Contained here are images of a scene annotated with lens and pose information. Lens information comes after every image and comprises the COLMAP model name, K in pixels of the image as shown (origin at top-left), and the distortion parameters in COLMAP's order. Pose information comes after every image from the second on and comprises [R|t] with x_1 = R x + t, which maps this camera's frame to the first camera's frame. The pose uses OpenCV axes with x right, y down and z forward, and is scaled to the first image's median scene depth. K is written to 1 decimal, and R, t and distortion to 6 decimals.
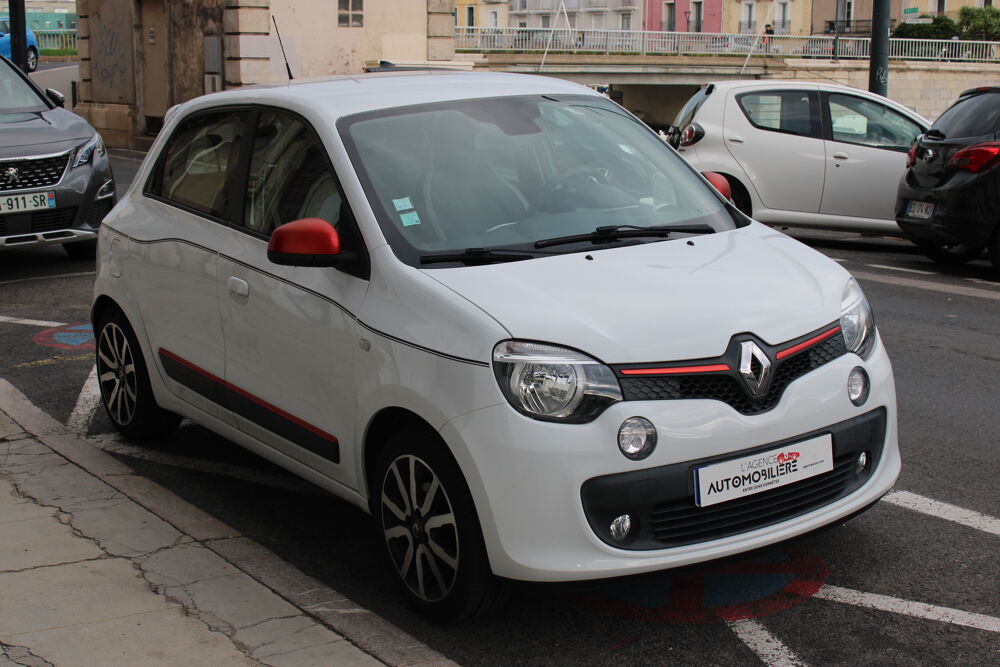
lens RADIAL K [[1504.3, 0, 502.8], [0, 1504.3, 332.5], [0, 0, 1]] dist [0.019979, 0.000000]
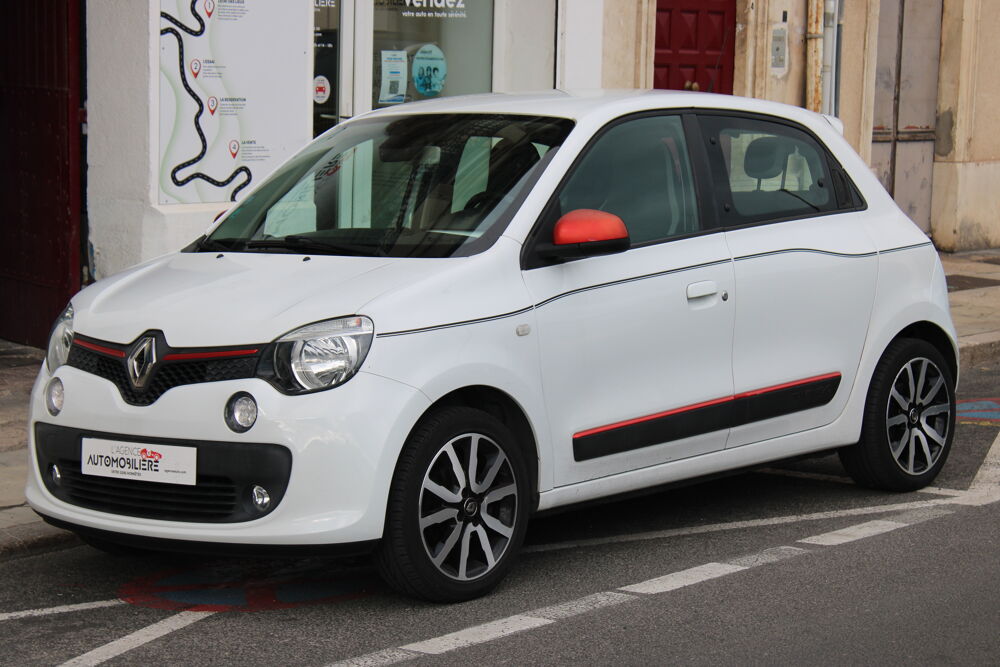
lens RADIAL K [[2390.1, 0, 499.3], [0, 2390.1, 329.0], [0, 0, 1]] dist [0.079173, 0.000000]
pose [[0.252959, 0.109709, -0.961237, 1.812091], [-0.179614, 0.981603, 0.064766, -0.150619], [0.950658, 0.156268, 0.268010, 0.771502]]
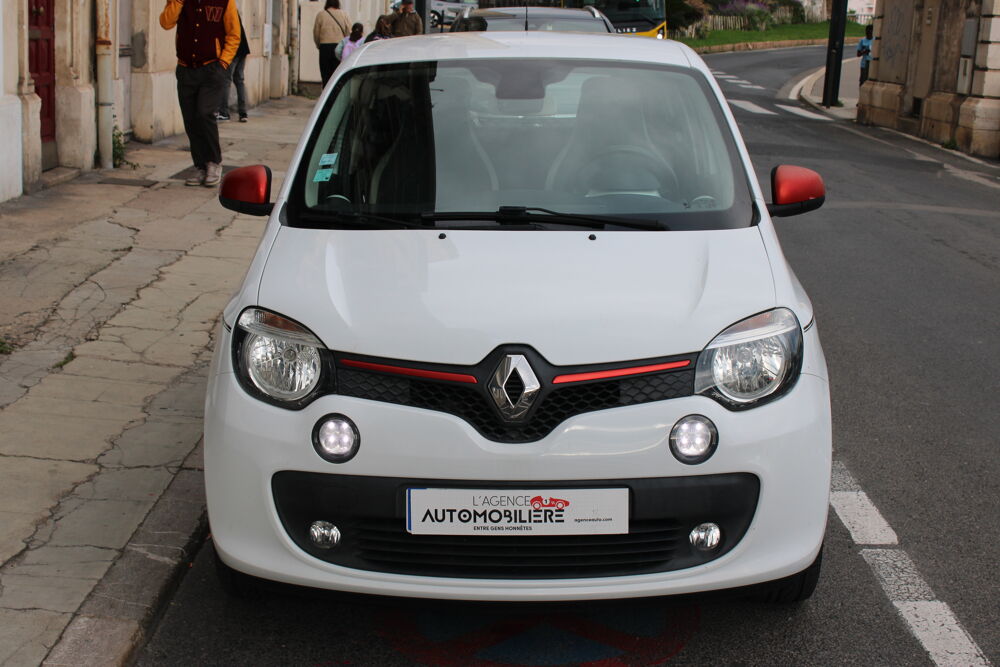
lens RADIAL K [[1459.9, 0, 499.1], [0, 1459.9, 337.3], [0, 0, 1]] dist [0.009063, 0.000000]
pose [[0.823650, 0.159666, -0.544158, 0.583891], [-0.149116, 0.986758, 0.063828, -0.052900], [0.547143, 0.028571, 0.836552, 0.315687]]
